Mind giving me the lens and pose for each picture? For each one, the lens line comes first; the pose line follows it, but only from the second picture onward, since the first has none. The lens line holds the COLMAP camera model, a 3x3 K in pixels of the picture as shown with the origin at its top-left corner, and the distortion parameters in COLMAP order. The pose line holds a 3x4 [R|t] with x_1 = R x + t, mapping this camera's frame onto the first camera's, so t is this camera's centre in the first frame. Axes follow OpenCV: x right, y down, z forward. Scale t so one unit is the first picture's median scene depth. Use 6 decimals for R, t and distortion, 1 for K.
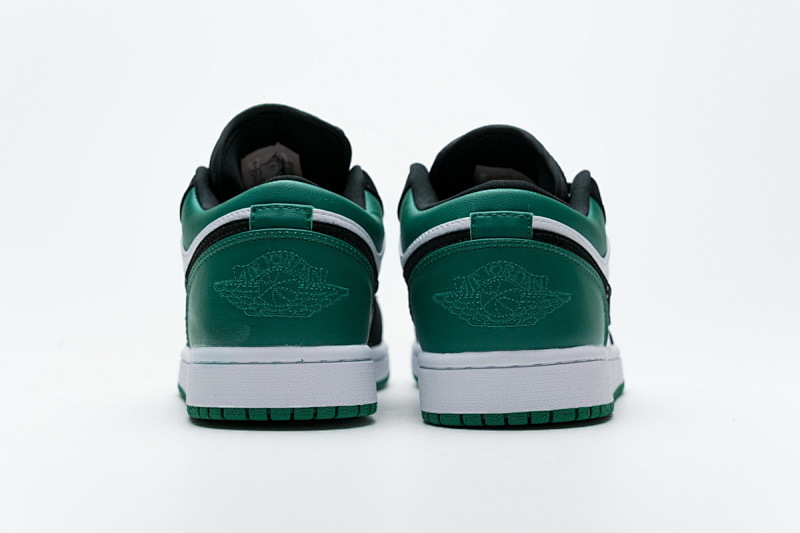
lens RADIAL K [[1466.0, 0, 399.3], [0, 1466.0, 263.1], [0, 0, 1]] dist [-0.019152, 0.000000]
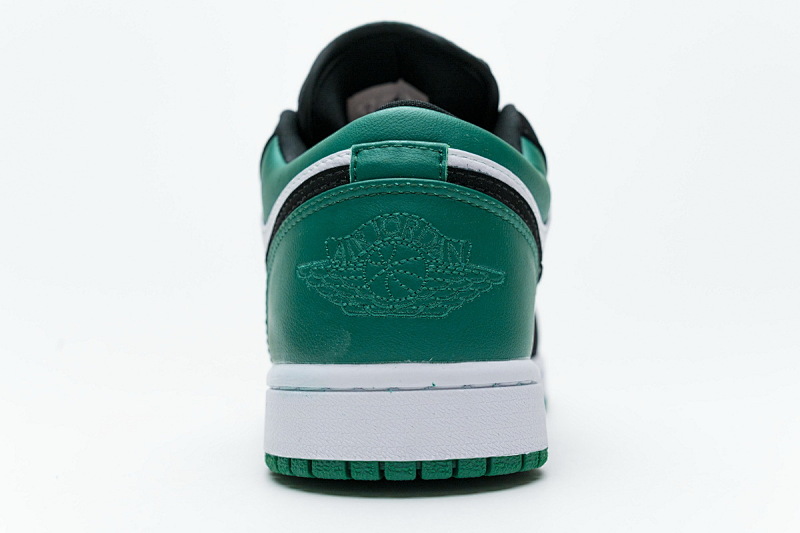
lens RADIAL K [[1318.9, 0, 397.3], [0, 1318.9, 268.6], [0, 0, 1]] dist [-0.041158, 0.000000]
pose [[0.995336, -0.012665, -0.095630, -0.026402], [0.011362, 0.999835, -0.014155, 0.023681], [0.095793, 0.013003, 0.995316, 0.425170]]
